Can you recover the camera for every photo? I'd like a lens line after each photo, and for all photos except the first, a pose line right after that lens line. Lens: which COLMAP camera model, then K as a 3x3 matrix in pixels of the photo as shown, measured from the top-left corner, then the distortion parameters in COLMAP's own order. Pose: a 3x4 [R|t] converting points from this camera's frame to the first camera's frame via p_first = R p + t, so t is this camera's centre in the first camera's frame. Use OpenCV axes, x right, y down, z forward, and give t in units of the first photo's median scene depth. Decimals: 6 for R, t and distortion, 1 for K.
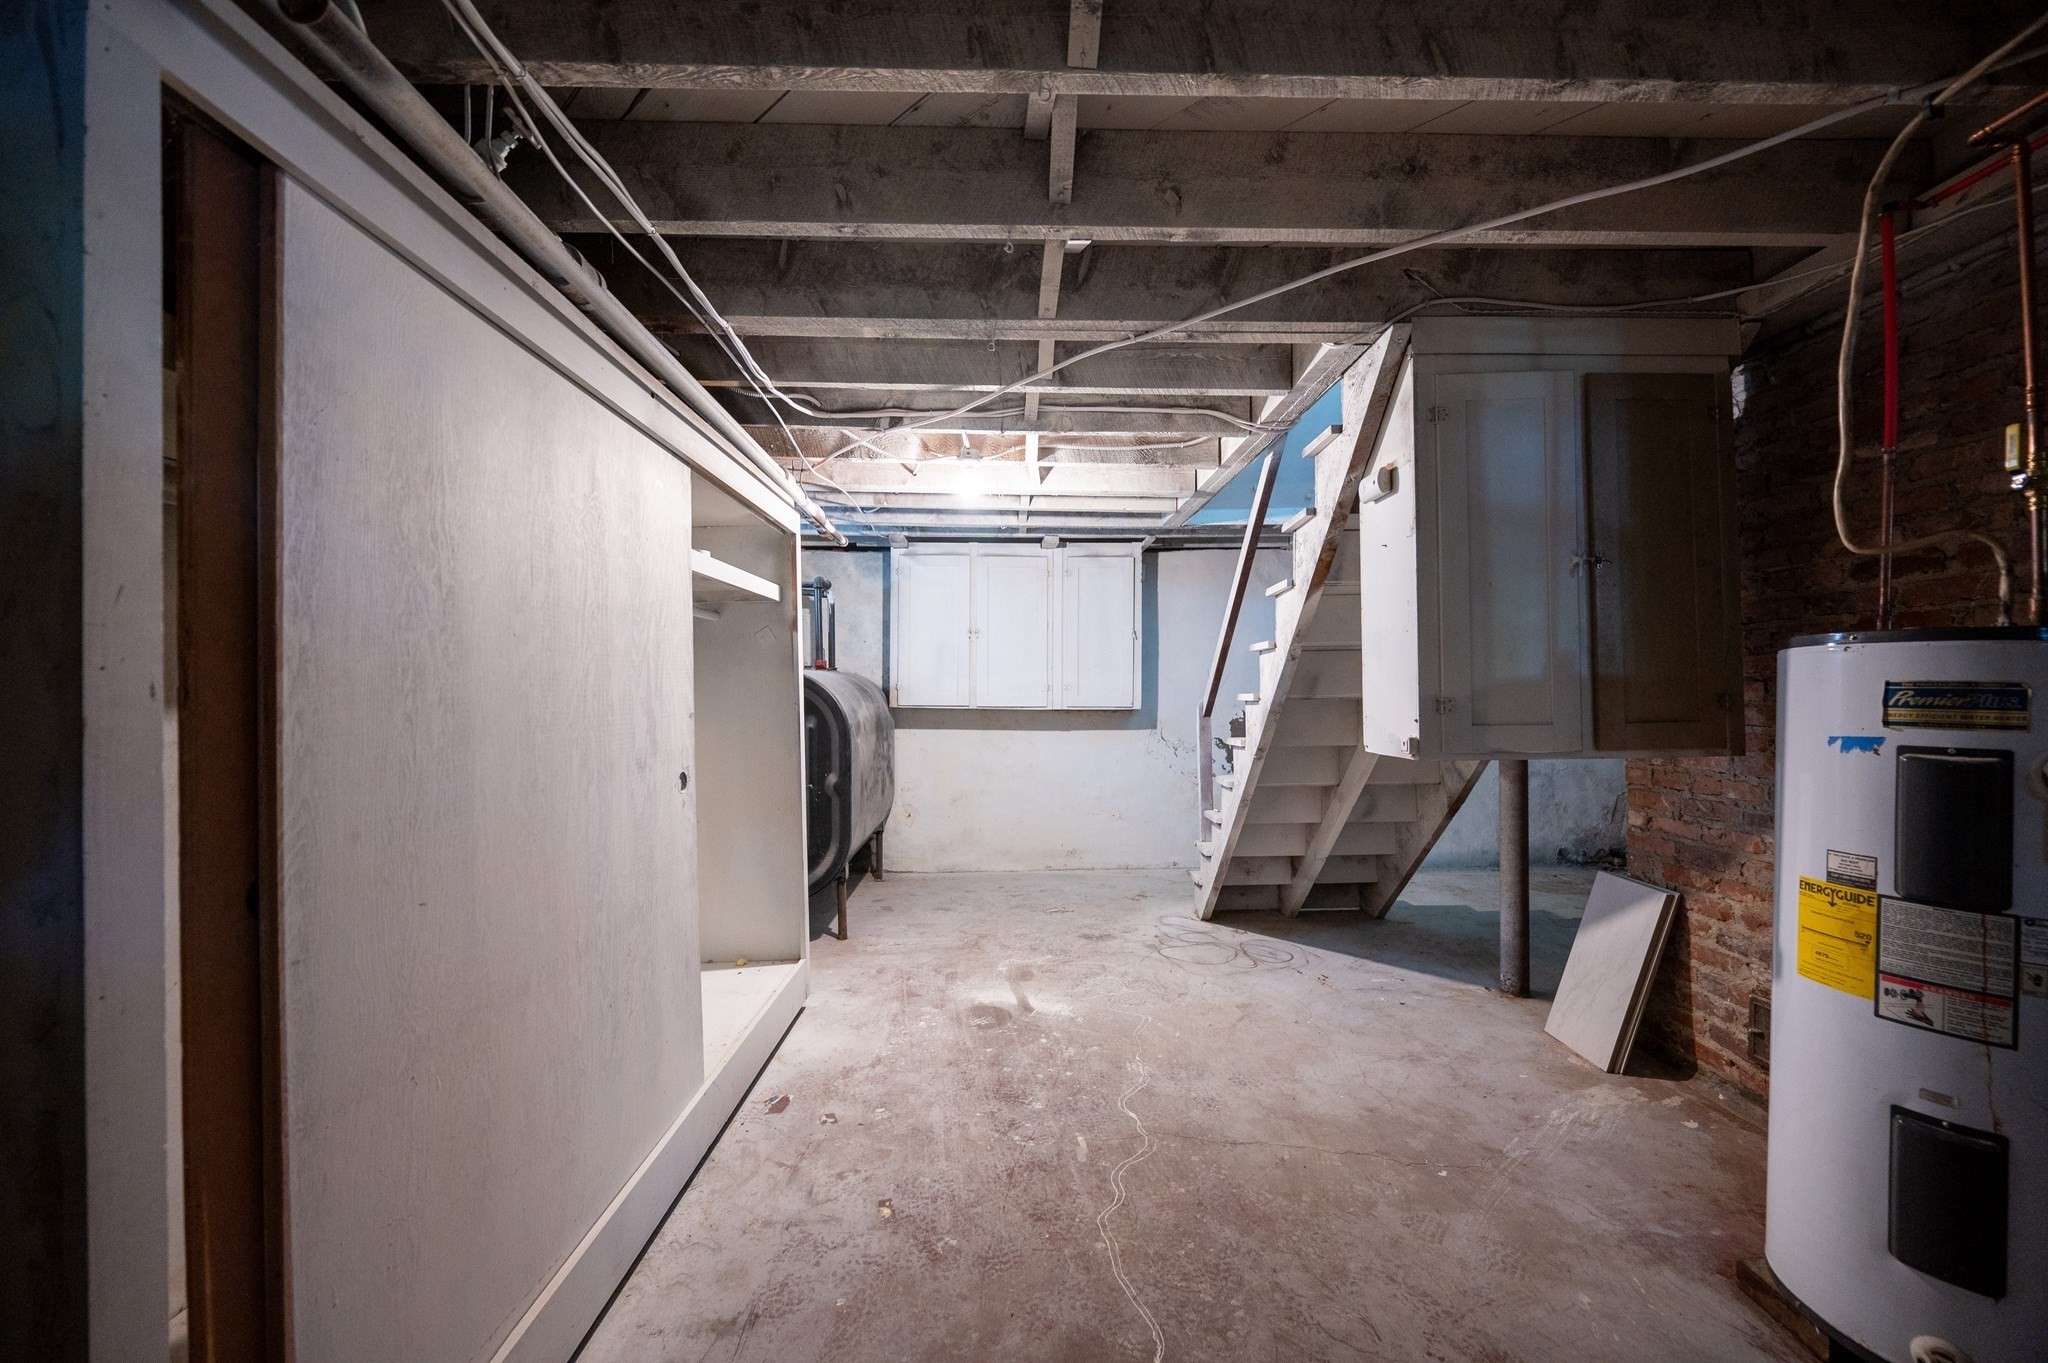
lens RADIAL K [[807.2, 0, 1019.9], [0, 807.2, 683.8], [0, 0, 1]] dist [-0.001476, -0.000228]
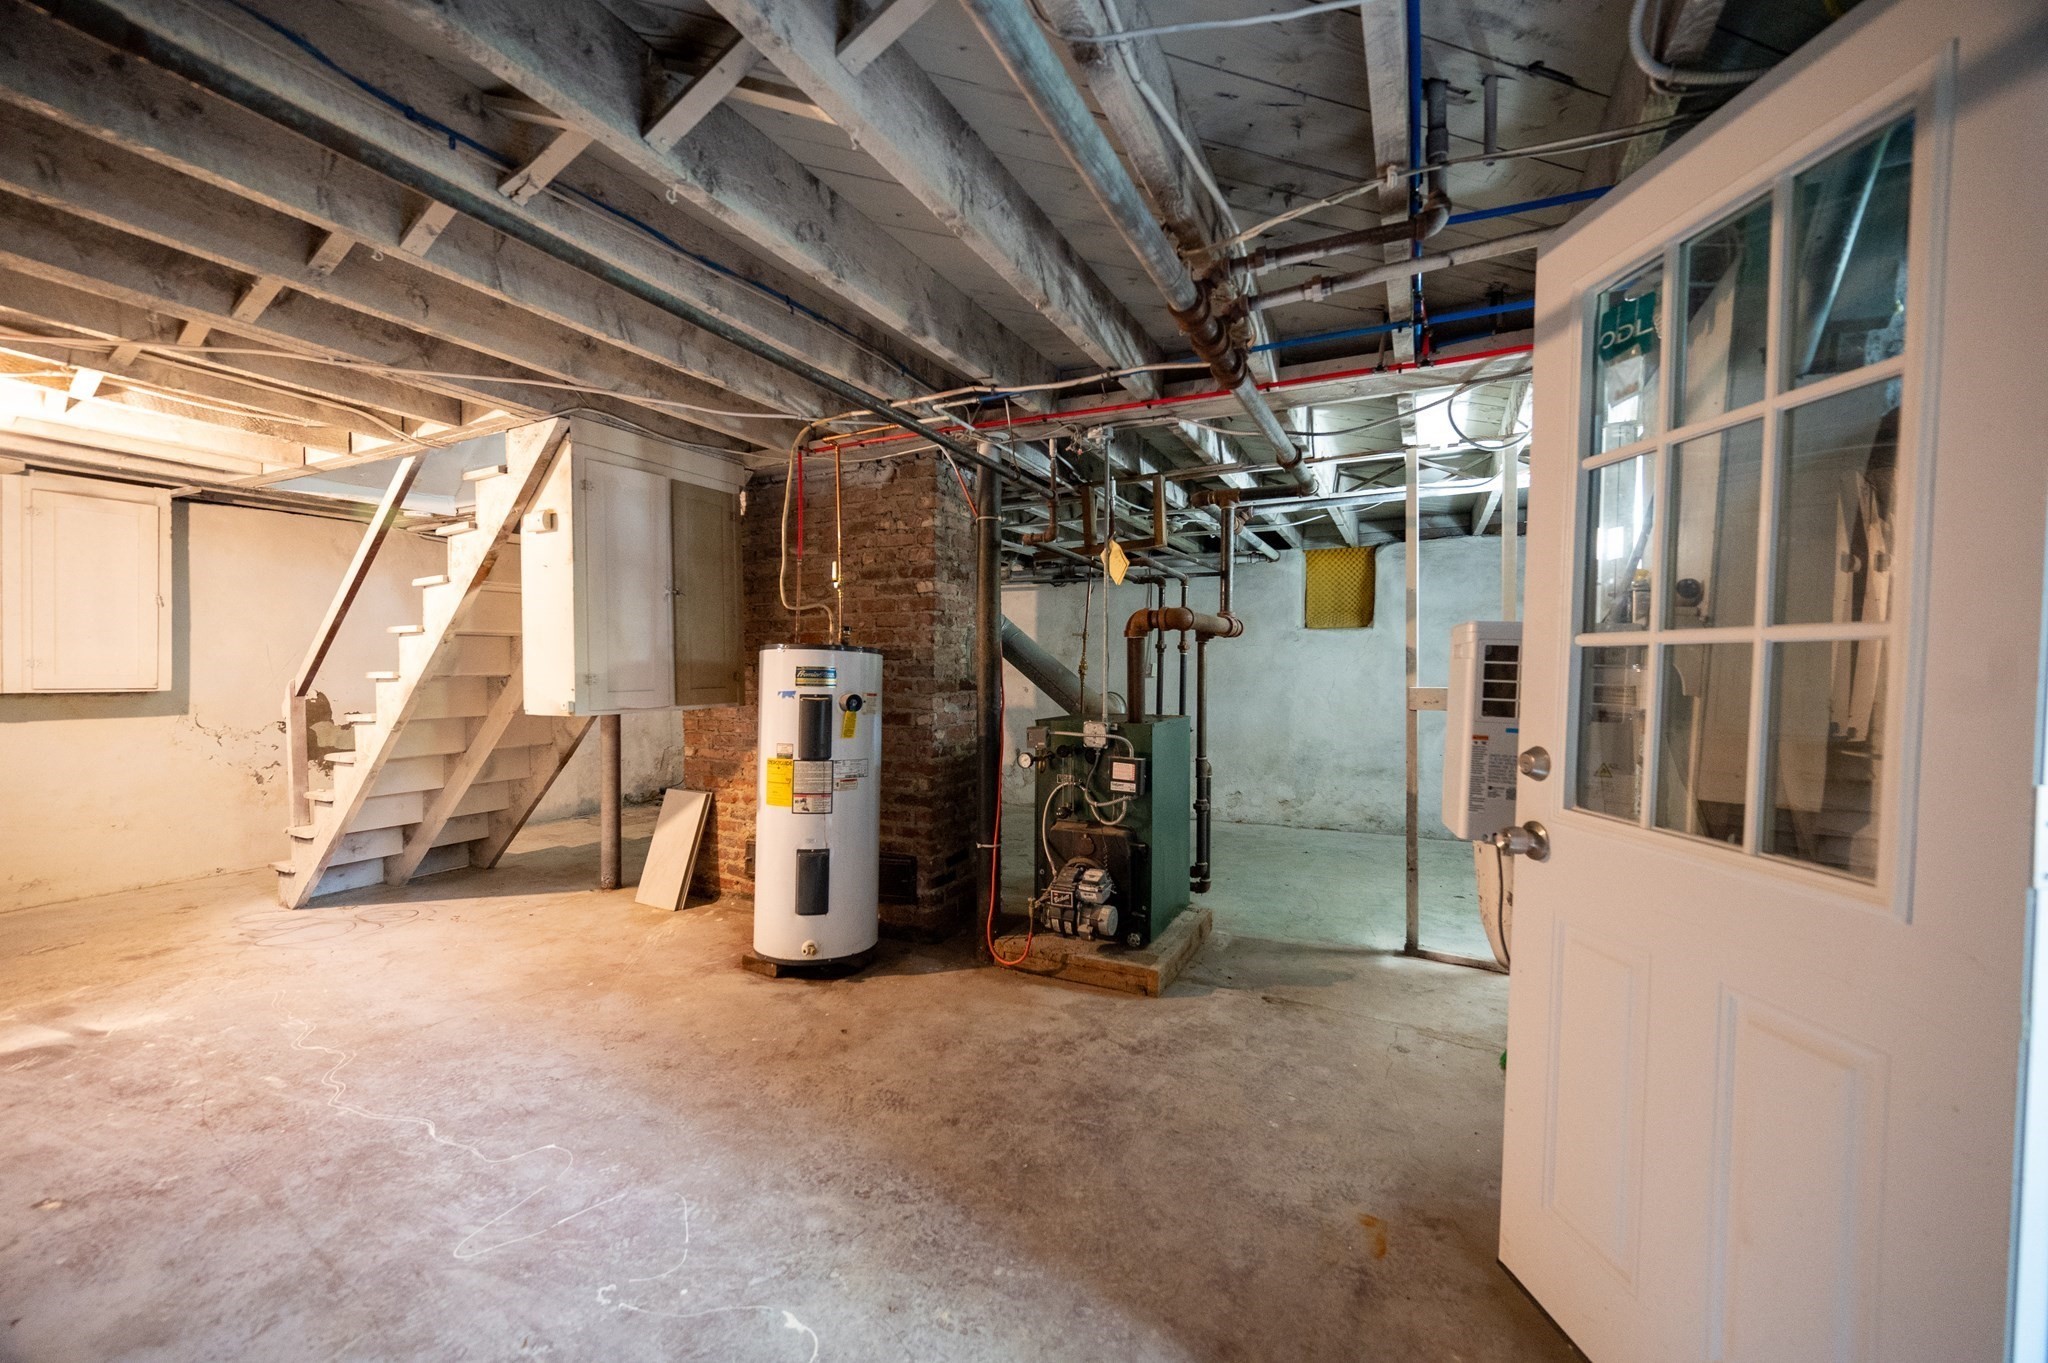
lens RADIAL K [[807.2, 0, 1019.9], [0, 807.2, 683.8], [0, 0, 1]] dist [-0.001476, -0.000228]
pose [[0.478584, -0.009371, 0.877992, -0.345526], [-0.011858, 0.999783, 0.017135, -0.000228], [-0.877962, -0.018611, 0.478369, -0.357042]]
